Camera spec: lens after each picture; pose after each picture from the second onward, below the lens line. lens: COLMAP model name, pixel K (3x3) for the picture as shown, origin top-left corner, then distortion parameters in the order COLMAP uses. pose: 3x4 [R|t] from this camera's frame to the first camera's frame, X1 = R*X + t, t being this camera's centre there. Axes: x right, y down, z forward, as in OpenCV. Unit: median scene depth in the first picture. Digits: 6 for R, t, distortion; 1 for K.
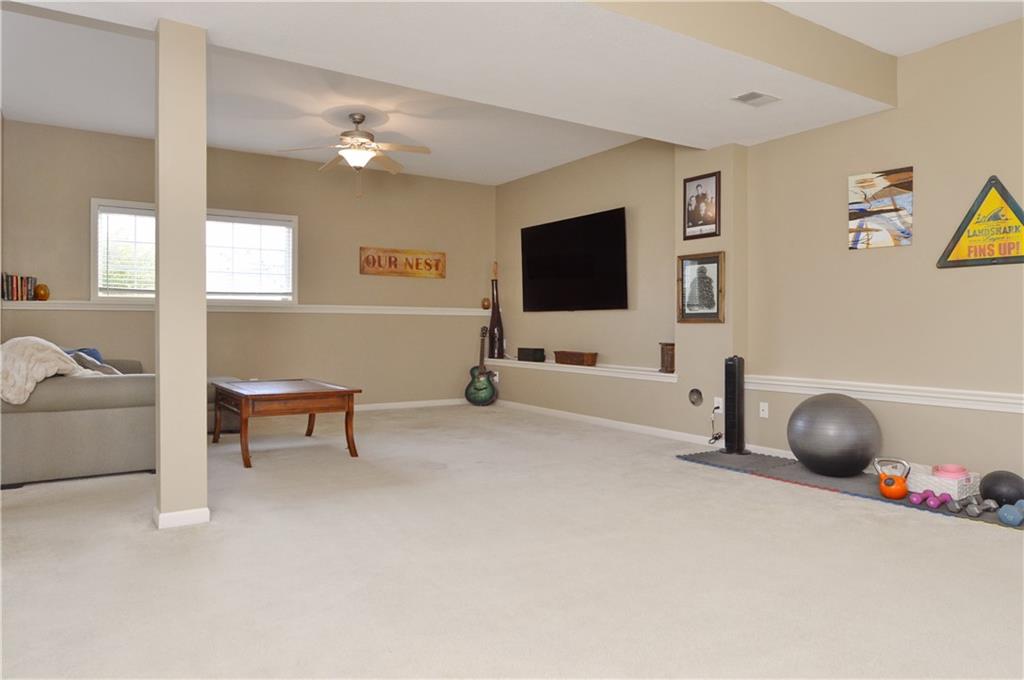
lens RADIAL K [[662.5, 0, 512.0], [0, 662.5, 340.0], [0, 0, 1]] dist [-0.001200, -0.000981]
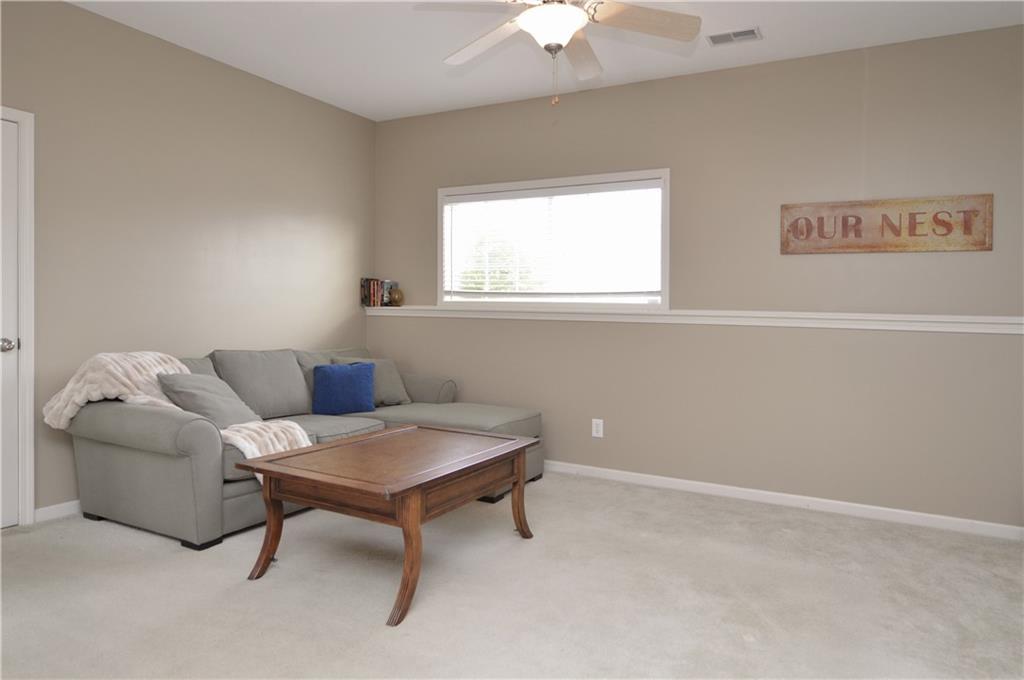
lens RADIAL K [[667.0, 0, 512.4], [0, 667.0, 315.2], [0, 0, 1]] dist [-0.003160, -0.001655]
pose [[0.472032, 0.010249, -0.881522, 0.152832], [-0.040883, 0.999111, -0.010275, -0.034152], [0.880633, 0.040889, 0.472031, 0.544187]]
